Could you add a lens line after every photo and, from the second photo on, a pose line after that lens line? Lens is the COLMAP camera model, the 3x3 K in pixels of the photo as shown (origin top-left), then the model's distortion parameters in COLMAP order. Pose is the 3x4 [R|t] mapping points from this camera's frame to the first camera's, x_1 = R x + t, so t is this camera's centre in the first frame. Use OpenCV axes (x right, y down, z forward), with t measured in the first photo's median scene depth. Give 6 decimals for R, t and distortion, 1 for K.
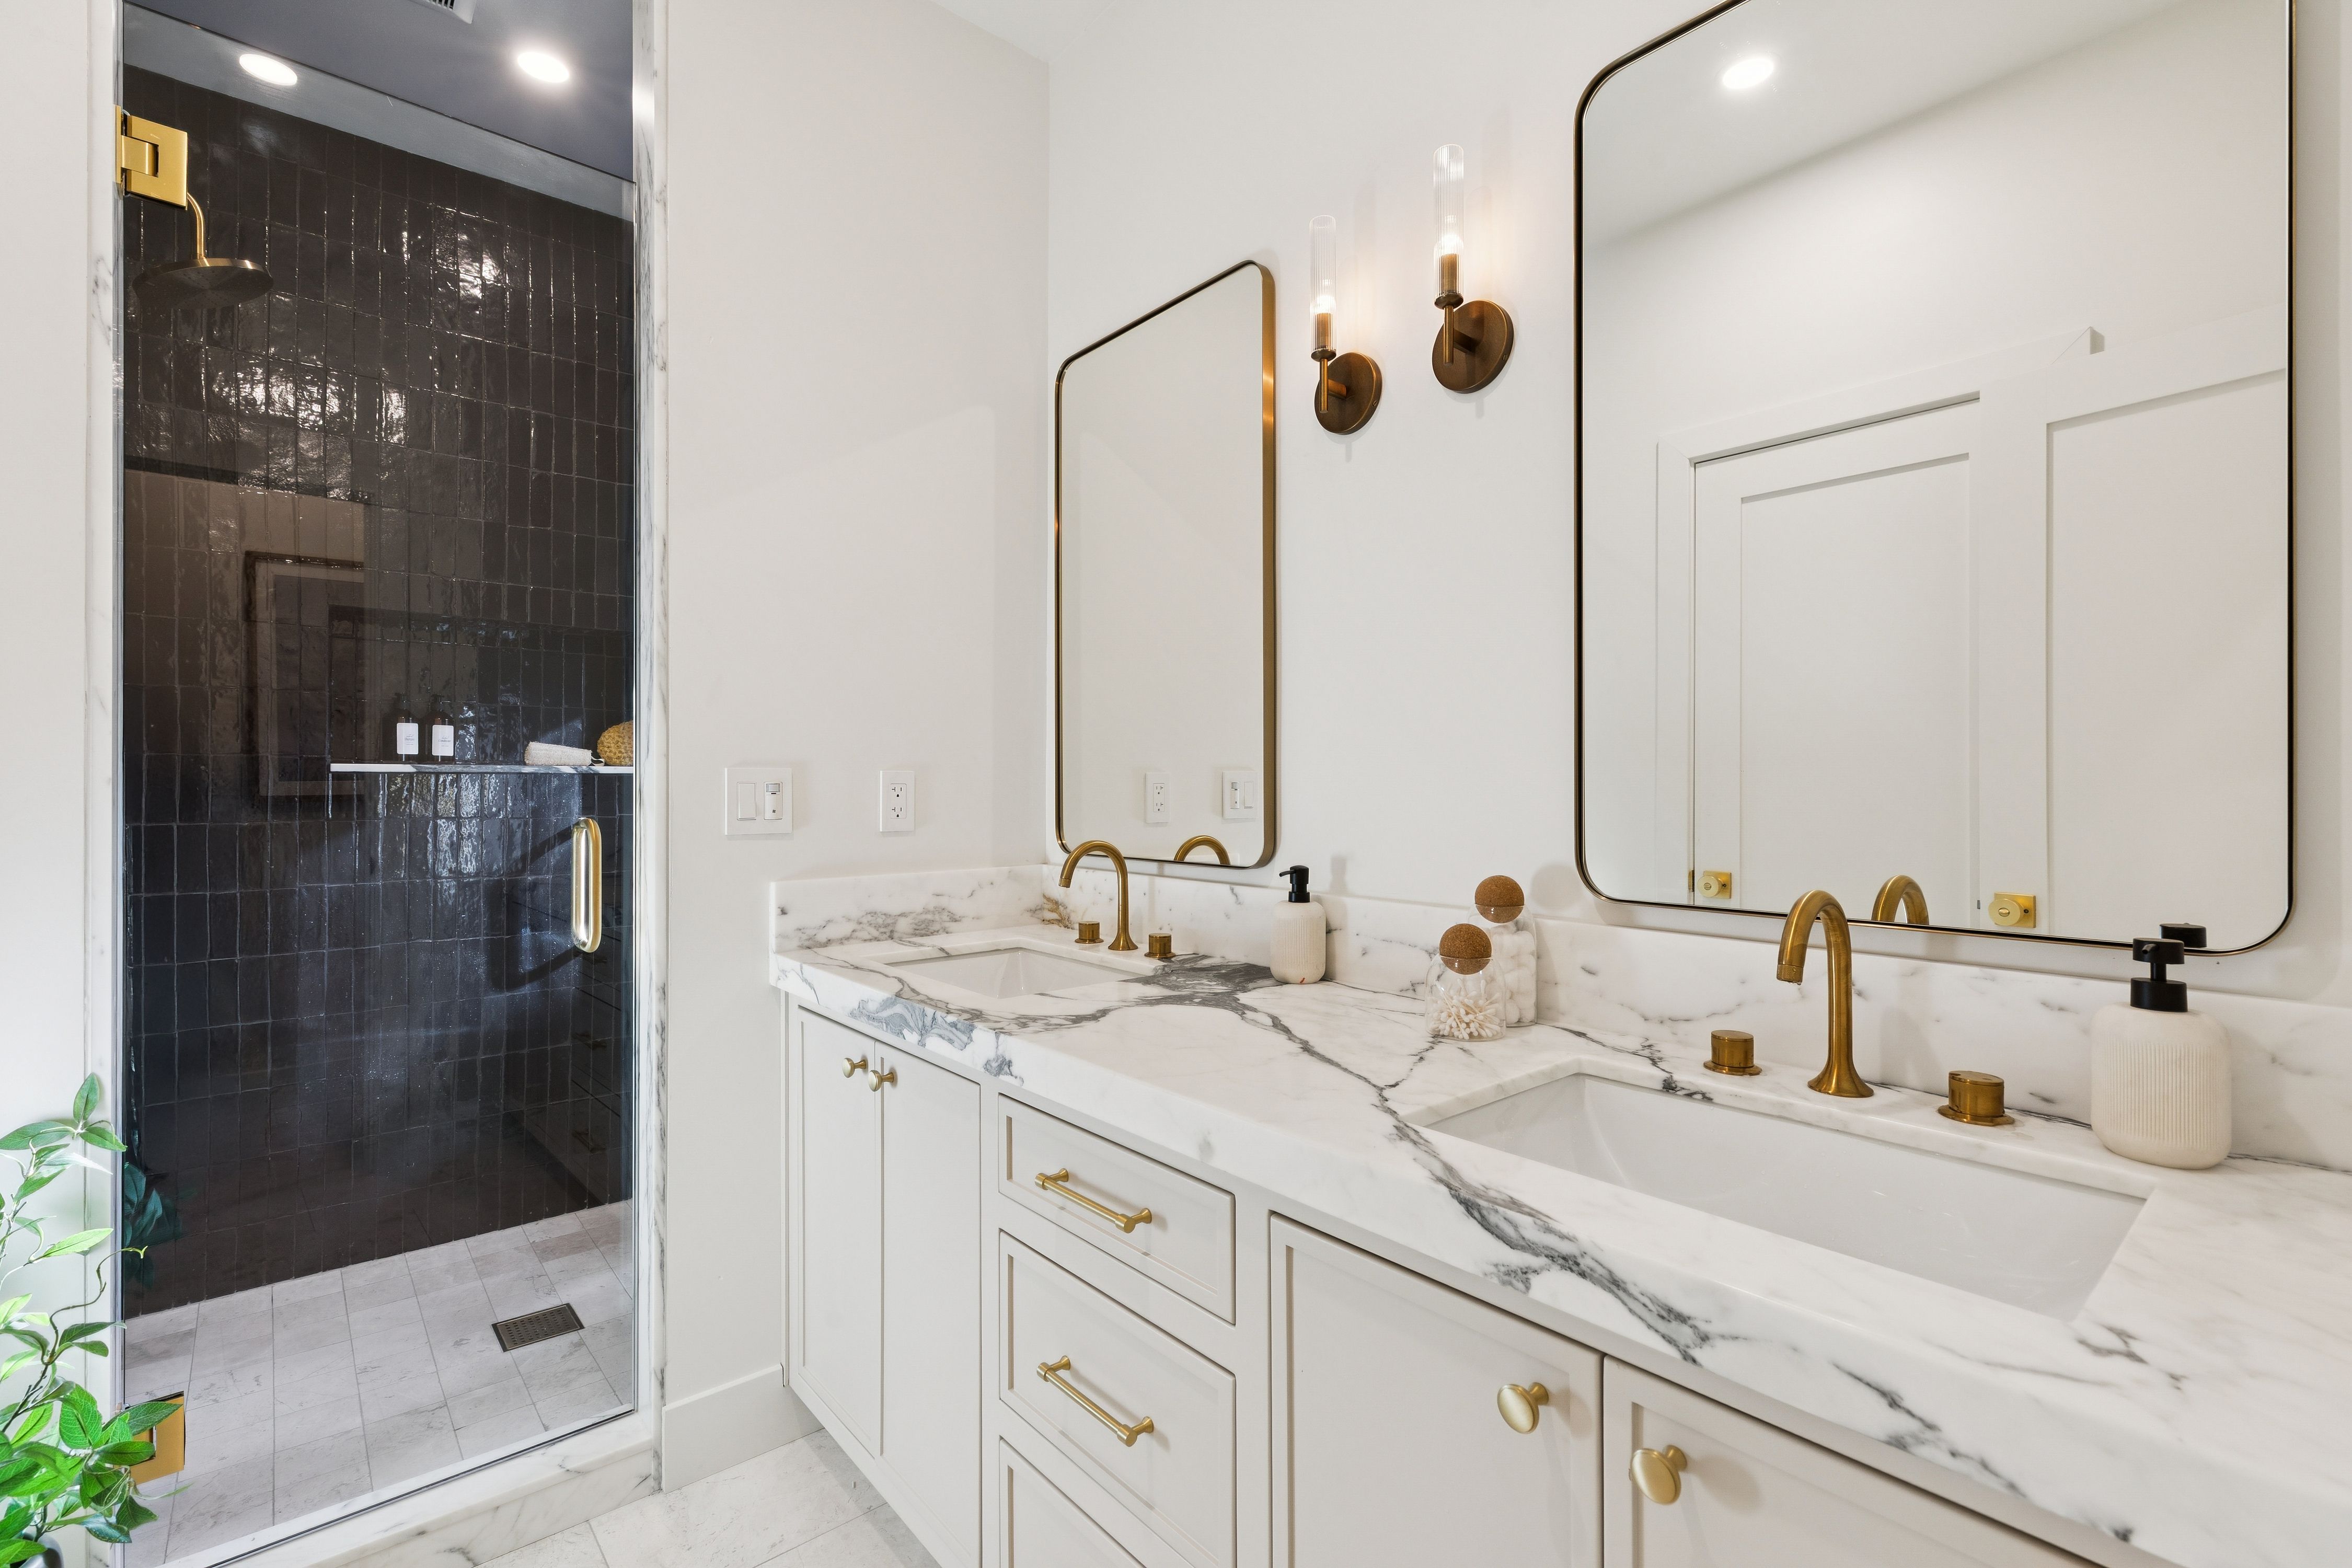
lens RADIAL K [[1053.2, 0, 1176.1], [0, 1053.2, 780.3], [0, 0, 1]] dist [0.011713, -0.000222]
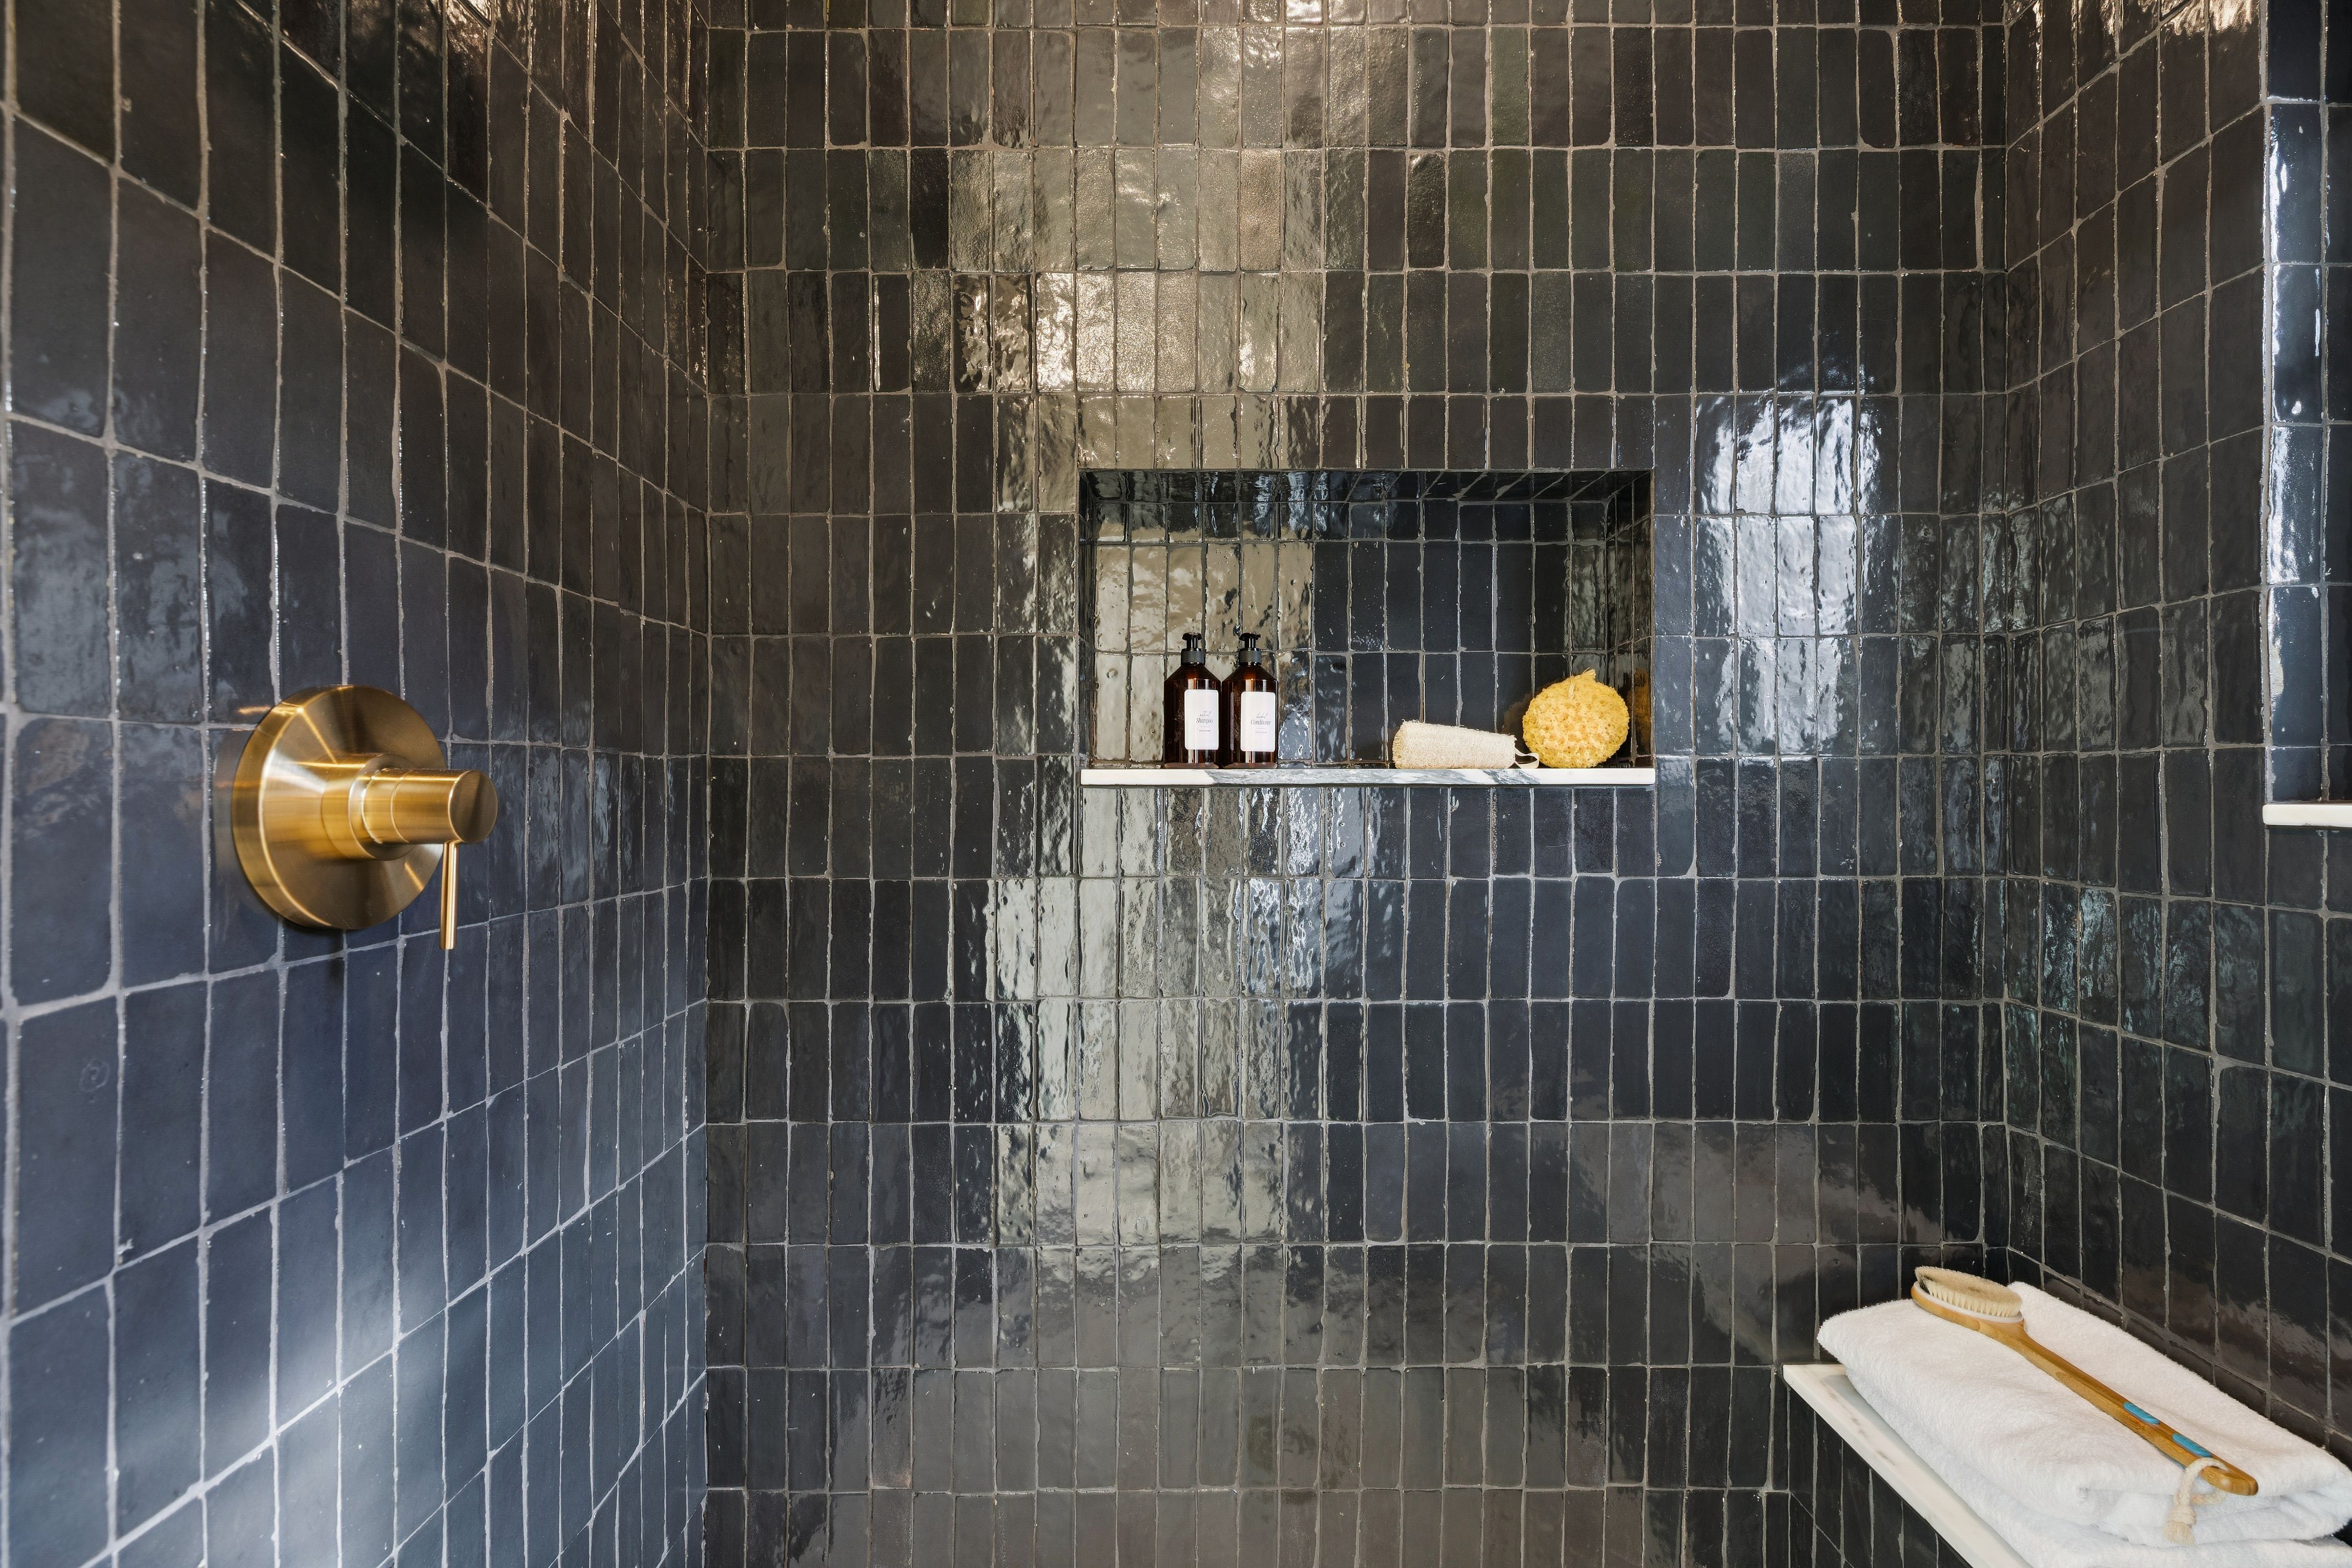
lens RADIAL K [[1053.2, 0, 1175.7], [0, 1053.2, 784.2], [0, 0, 1]] dist [0.011713, -0.000222]
pose [[0.750842, -0.001236, -0.660481, -0.377200], [0.002608, 0.999996, 0.001094, -0.008062], [0.660477, -0.002544, 0.750842, 0.577336]]
